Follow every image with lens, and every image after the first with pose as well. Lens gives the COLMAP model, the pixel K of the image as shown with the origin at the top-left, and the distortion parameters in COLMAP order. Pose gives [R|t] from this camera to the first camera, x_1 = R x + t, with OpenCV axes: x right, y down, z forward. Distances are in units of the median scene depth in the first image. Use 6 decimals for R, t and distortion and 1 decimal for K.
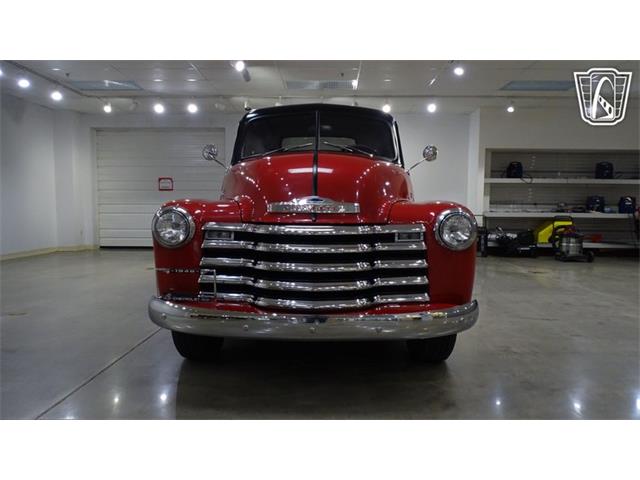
lens RADIAL K [[448.6, 0, 321.6], [0, 448.6, 241.2], [0, 0, 1]] dist [-0.000240, 0.000486]
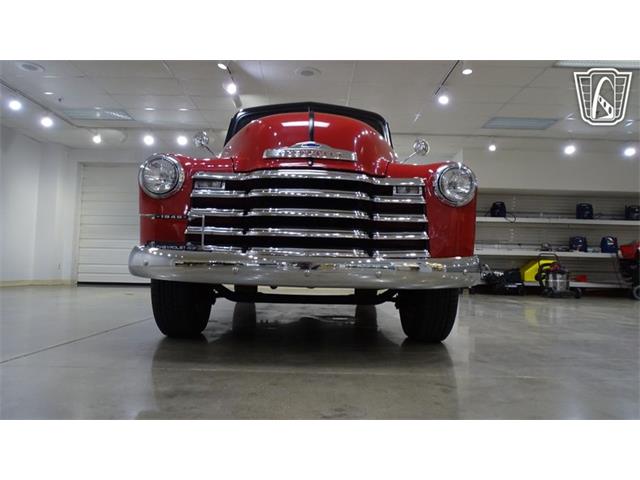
lens RADIAL K [[448.8, 0, 320.1], [0, 448.8, 243.0], [0, 0, 1]] dist [0.002474, -0.000588]
pose [[0.999358, 0.015099, 0.032480, -0.005855], [-0.010454, 0.990278, -0.138707, 0.063946], [-0.034258, 0.138279, 0.989801, 0.016168]]
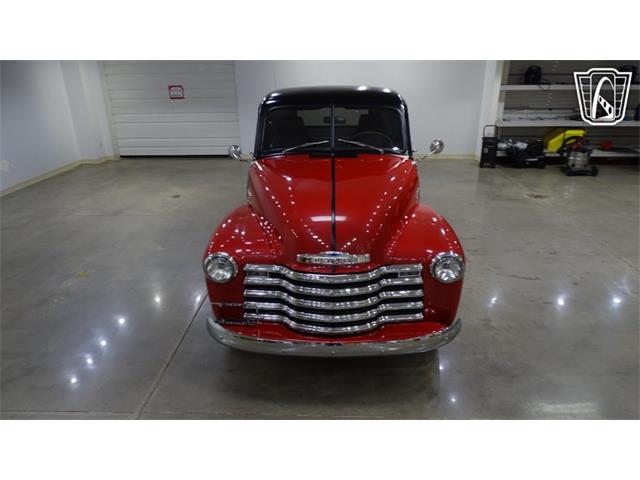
lens RADIAL K [[448.6, 0, 321.6], [0, 448.6, 241.2], [0, 0, 1]] dist [-0.000240, 0.000486]
pose [[0.999661, -0.007251, -0.025012, -0.004392], [0.014622, 0.951051, 0.308687, -0.128301], [0.021549, -0.308948, 0.950835, -0.041781]]
